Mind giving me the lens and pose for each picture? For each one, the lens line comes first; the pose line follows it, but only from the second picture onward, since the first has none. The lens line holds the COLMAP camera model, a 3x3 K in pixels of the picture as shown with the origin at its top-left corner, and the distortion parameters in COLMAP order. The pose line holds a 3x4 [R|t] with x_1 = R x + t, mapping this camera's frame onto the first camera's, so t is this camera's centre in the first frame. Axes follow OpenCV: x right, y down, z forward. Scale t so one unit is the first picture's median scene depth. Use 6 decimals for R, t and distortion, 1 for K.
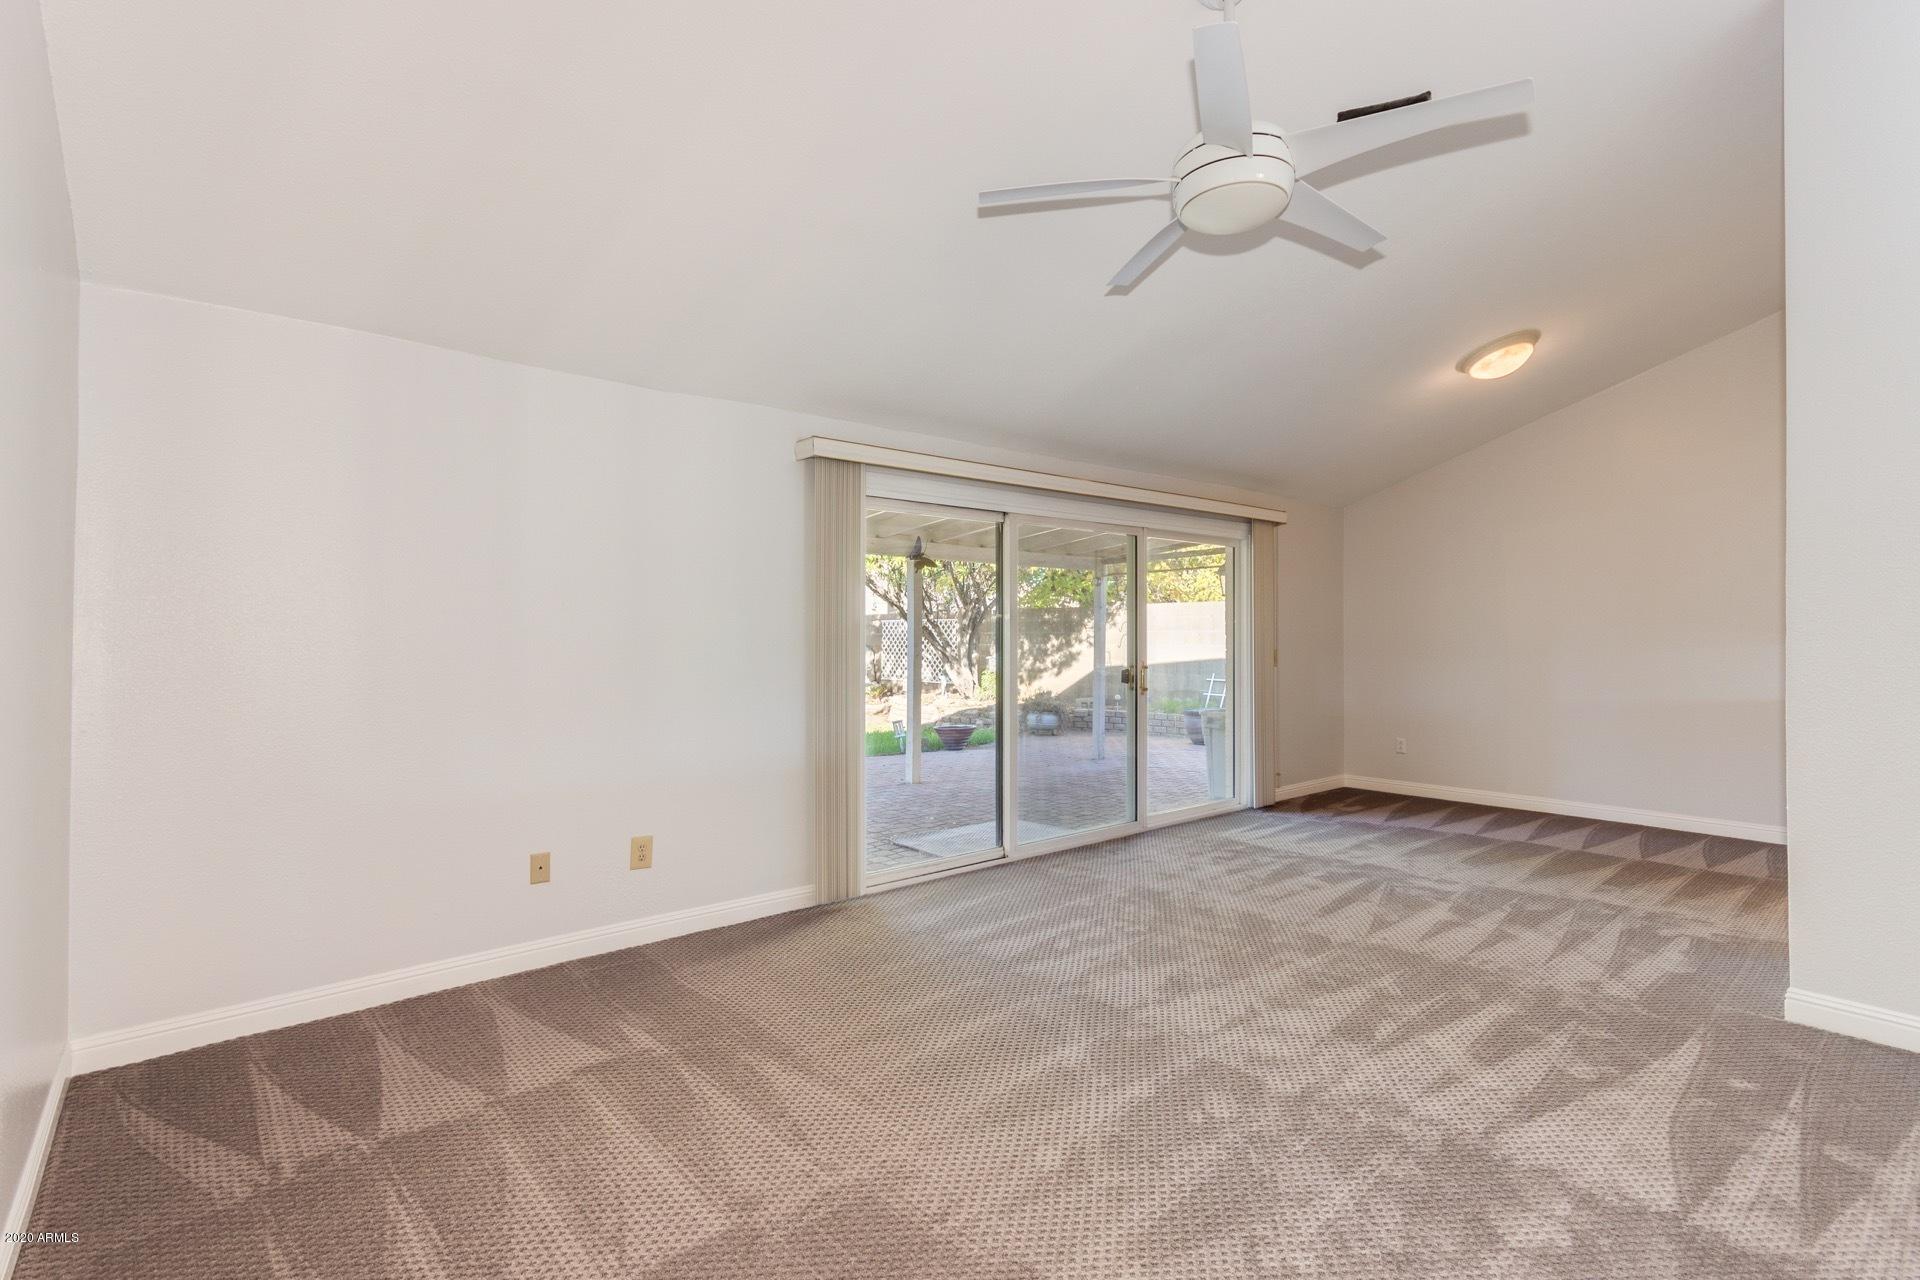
lens RADIAL K [[893.4, 0, 952.5], [0, 893.4, 629.7], [0, 0, 1]] dist [-0.002653, -0.000680]
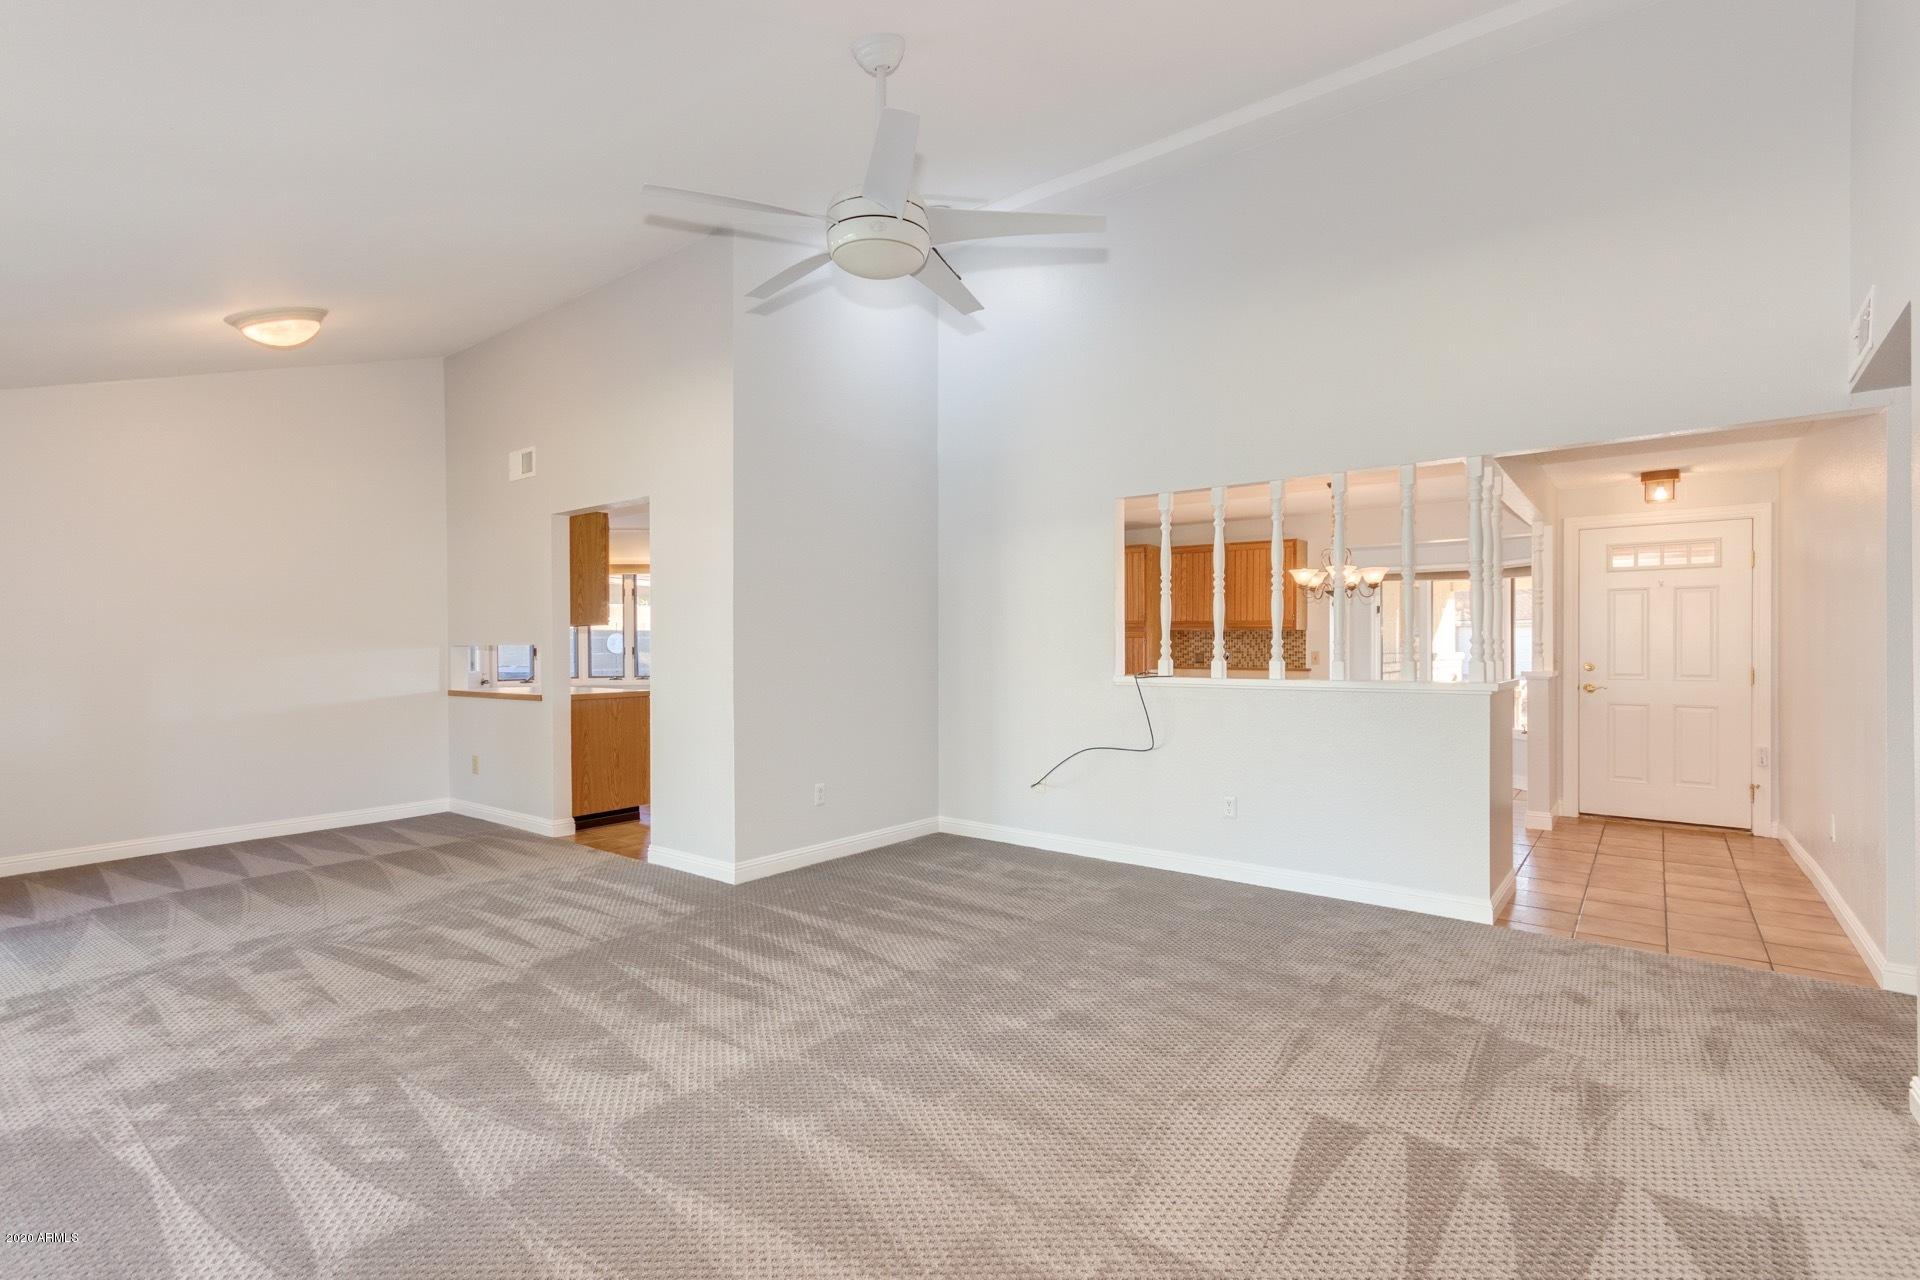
lens RADIAL K [[893.4, 0, 951.7], [0, 893.4, 642.7], [0, 0, 1]] dist [-0.002653, -0.000680]
pose [[-0.196175, 0.005166, 0.980555, -0.604097], [0.012992, 0.999912, -0.002669, 0.031659], [-0.980483, 0.012215, -0.196225, 0.881958]]
